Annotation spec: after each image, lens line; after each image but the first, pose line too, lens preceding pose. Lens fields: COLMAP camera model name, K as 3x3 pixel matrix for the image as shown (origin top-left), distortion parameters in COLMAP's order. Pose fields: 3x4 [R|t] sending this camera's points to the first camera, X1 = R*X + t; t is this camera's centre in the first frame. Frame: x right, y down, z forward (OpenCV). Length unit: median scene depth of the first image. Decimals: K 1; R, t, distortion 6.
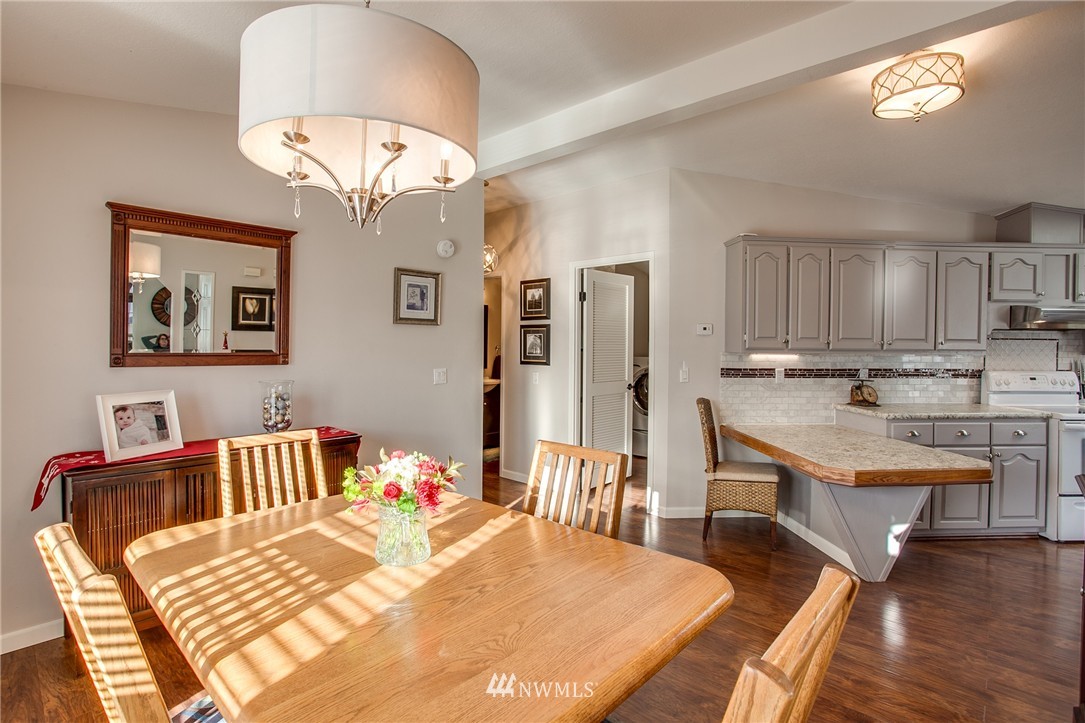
lens RADIAL K [[526.5, 0, 515.1], [0, 526.5, 350.3], [0, 0, 1]] dist [-0.036250, 0.010671]
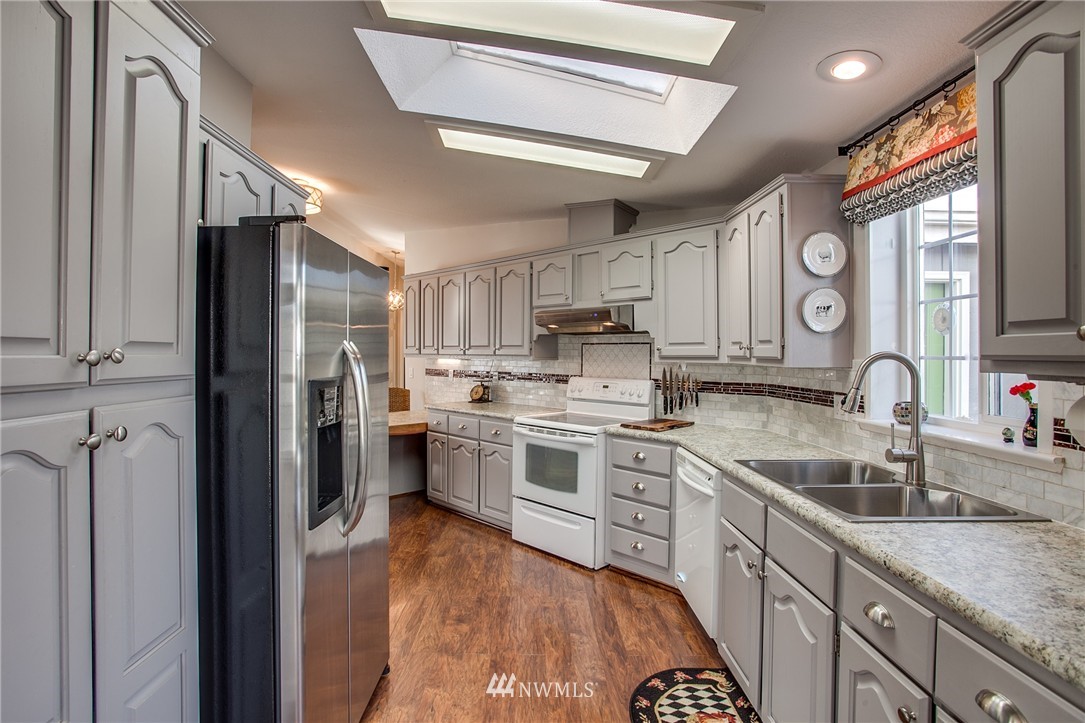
lens RADIAL K [[526.5, 0, 535.7], [0, 526.5, 356.6], [0, 0, 1]] dist [-0.036250, 0.010671]
pose [[0.694669, 0.001200, -0.719329, 1.776091], [-0.007662, 0.999954, -0.005731, 0.008751], [0.719289, 0.009493, 0.694646, 0.277662]]
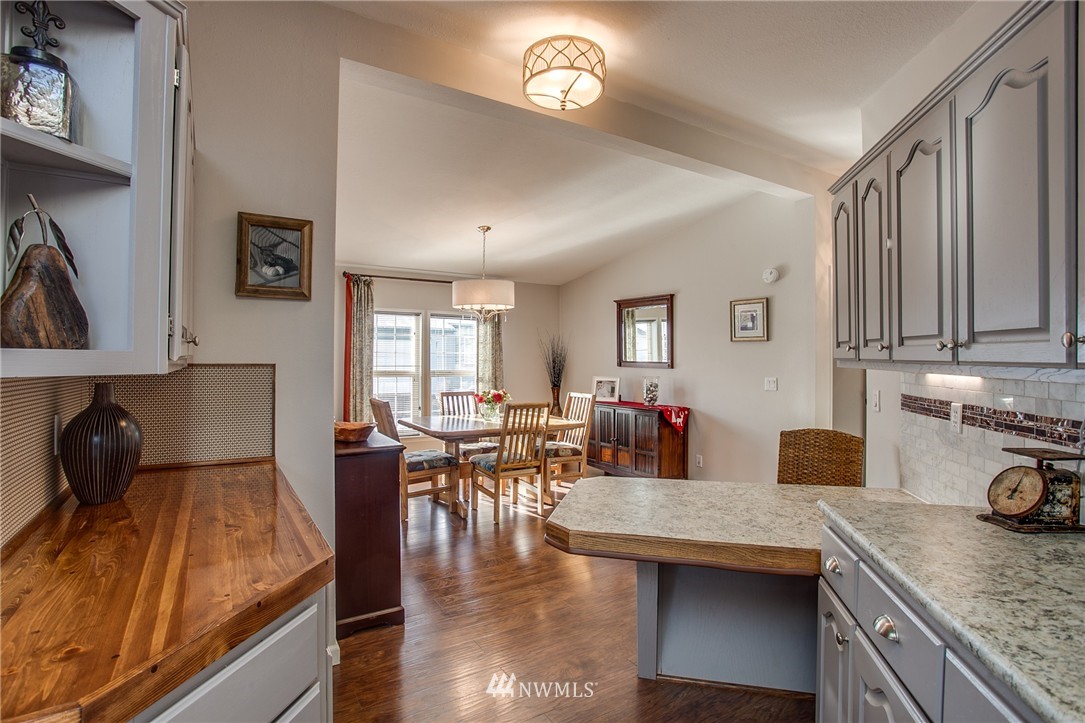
lens RADIAL K [[526.5, 0, 532.2], [0, 526.5, 358.9], [0, 0, 1]] dist [-0.036250, 0.010671]
pose [[-0.244995, -0.003449, -0.969518, 1.193112], [-0.014676, 0.999892, 0.000152, -0.000217], [0.969413, 0.014265, -0.245020, 0.822693]]
